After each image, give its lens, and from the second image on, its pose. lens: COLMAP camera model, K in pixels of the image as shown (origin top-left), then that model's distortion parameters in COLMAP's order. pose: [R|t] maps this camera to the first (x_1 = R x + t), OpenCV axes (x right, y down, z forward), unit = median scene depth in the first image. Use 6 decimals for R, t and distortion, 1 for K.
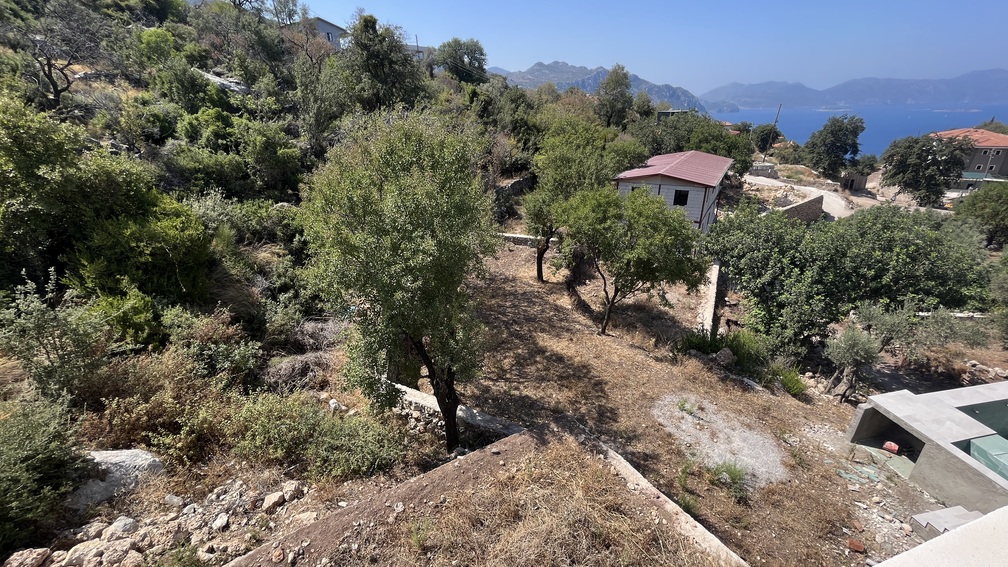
lens RADIAL K [[408.7, 0, 504.5], [0, 408.7, 285.2], [0, 0, 1]] dist [-0.002623, -0.000502]
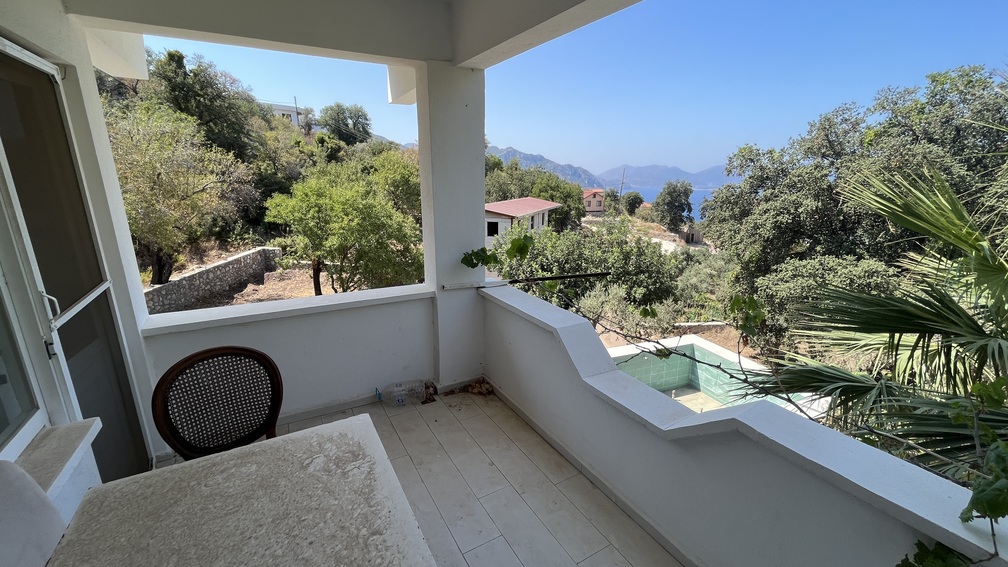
lens RADIAL K [[409.1, 0, 504.0], [0, 409.1, 283.5], [0, 0, 1]] dist [-0.003300, 0.000148]
pose [[0.981642, -0.020336, 0.189643, 0.251750], [0.051302, 0.985809, -0.159841, 0.097750], [-0.183701, 0.166636, 0.968755, -0.015537]]
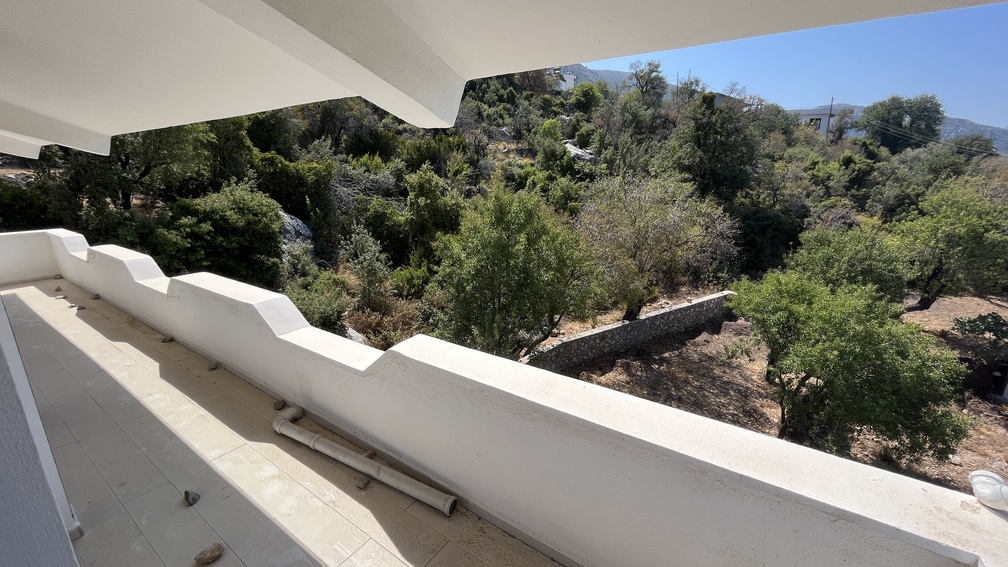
lens RADIAL K [[409.1, 0, 504.0], [0, 409.1, 283.5], [0, 0, 1]] dist [-0.003300, 0.000148]
pose [[0.623651, 0.225313, -0.748527, 0.242875], [-0.331262, 0.943505, 0.008006, -0.018934], [0.708043, 0.242965, 0.663056, 0.032066]]
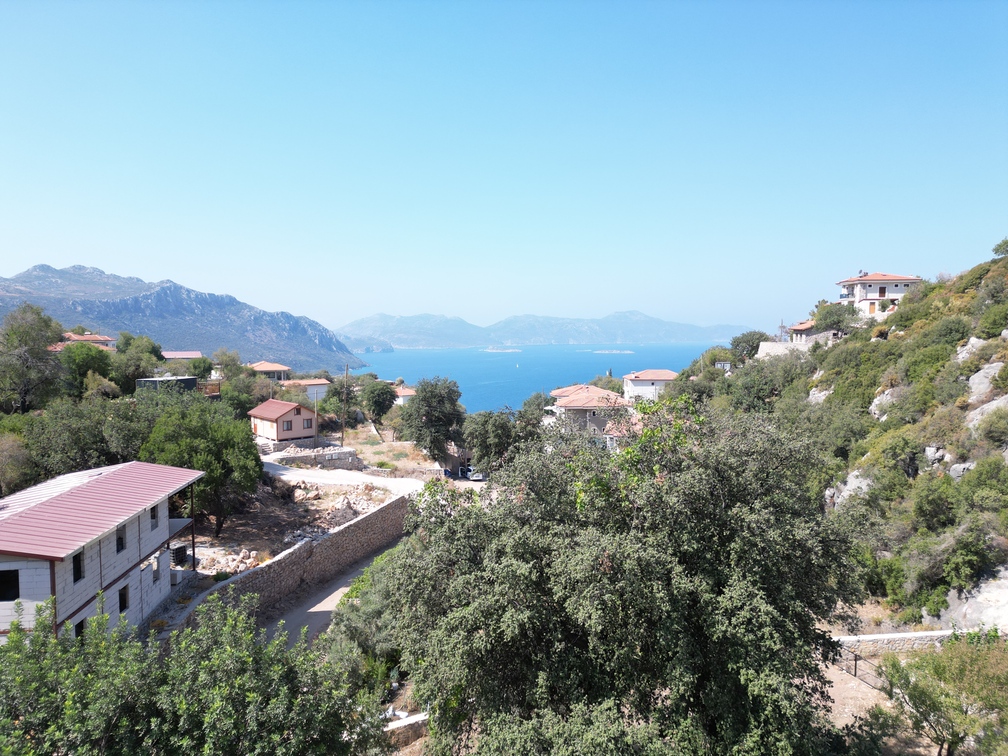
lens RADIAL K [[704.3, 0, 505.6], [0, 704.3, 377.6], [0, 0, 1]] dist [0.077603, -0.081471]
pose [[0.801023, -0.013572, 0.598480, 0.394676], [0.225210, 0.933130, -0.280267, -0.069087], [-0.554655, 0.359284, 0.750515, -0.064662]]
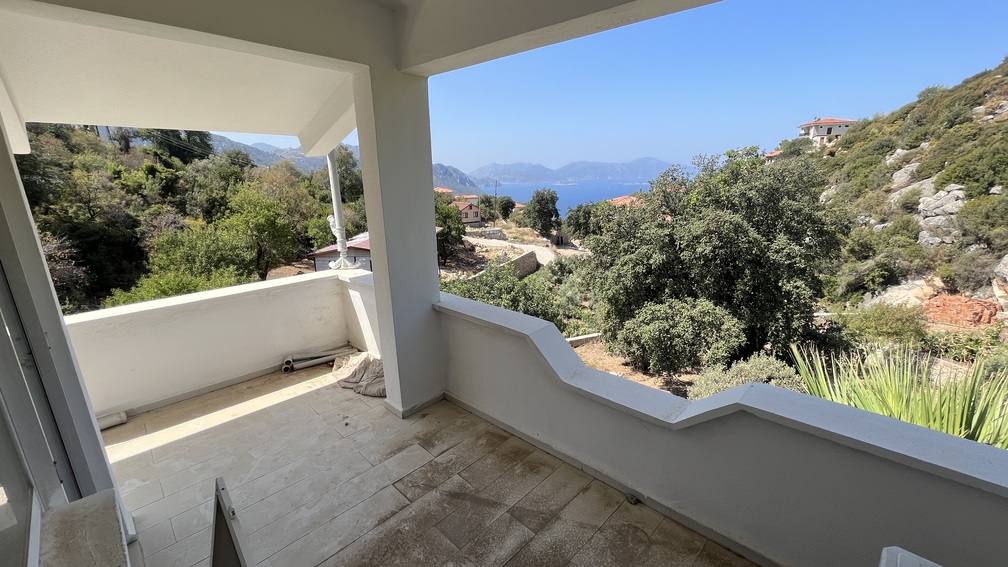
lens RADIAL K [[409.1, 0, 504.0], [0, 409.1, 283.5], [0, 0, 1]] dist [-0.003300, 0.000148]
pose [[0.881792, -0.115875, 0.457182, 0.234429], [0.191501, 0.973813, -0.122541, 0.014507], [-0.431010, 0.195607, 0.880890, -0.043138]]
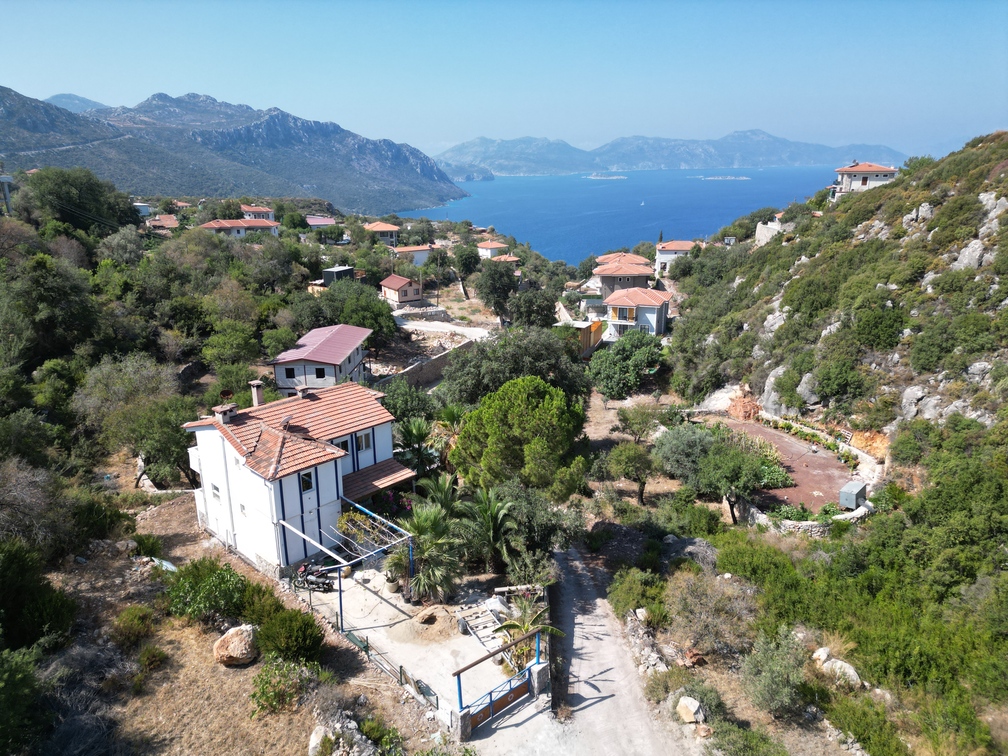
lens RADIAL K [[704.3, 0, 505.6], [0, 704.3, 377.6], [0, 0, 1]] dist [0.077603, -0.081471]
pose [[0.878208, -0.124639, 0.461753, -0.142720], [0.181214, 0.980178, -0.080075, 0.114438], [-0.442620, 0.153999, 0.883387, -1.444872]]
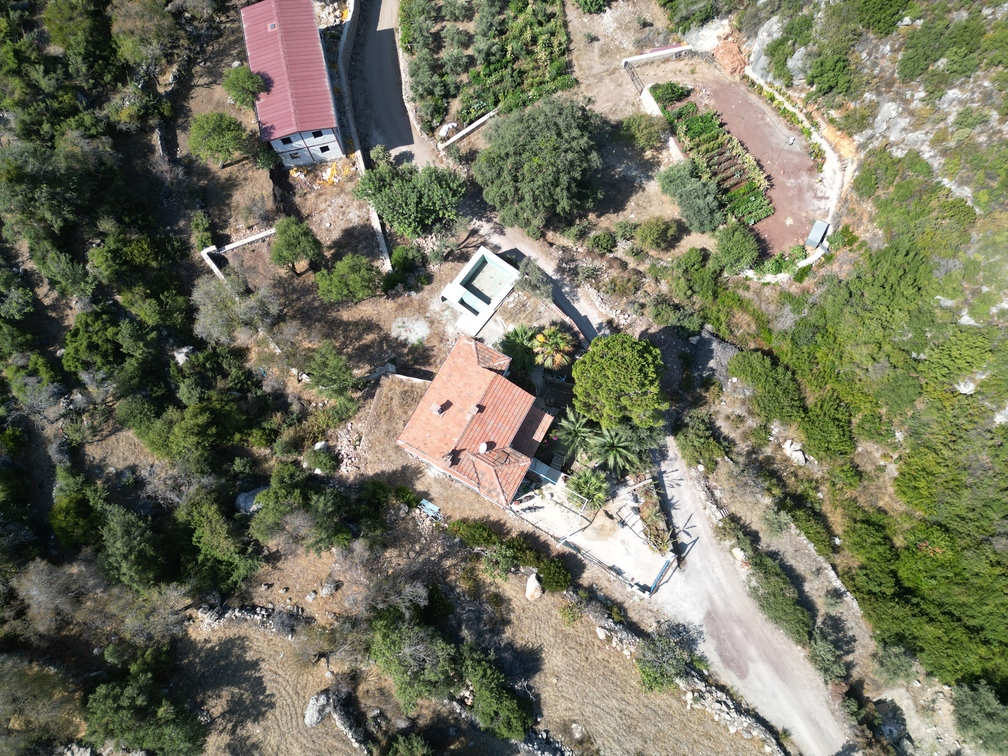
lens RADIAL K [[704.3, 0, 505.6], [0, 704.3, 377.6], [0, 0, 1]] dist [0.077603, -0.081471]
pose [[0.723552, -0.666958, 0.177874, -0.079067], [0.279351, 0.518574, 0.808111, -1.511799], [-0.631218, -0.535021, 0.561531, -1.145387]]
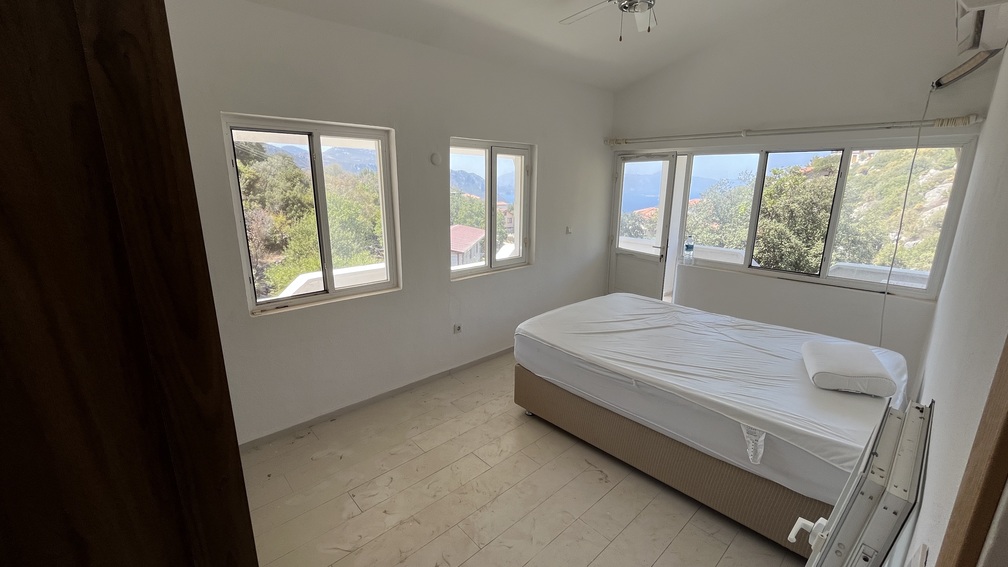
lens RADIAL K [[409.1, 0, 504.0], [0, 409.1, 283.5], [0, 0, 1]] dist [-0.003300, 0.000148]
pose [[0.903984, -0.073608, 0.421183, 0.103079], [0.148502, 0.977798, -0.147844, 0.039190], [-0.400949, 0.196195, 0.894845, -0.094047]]
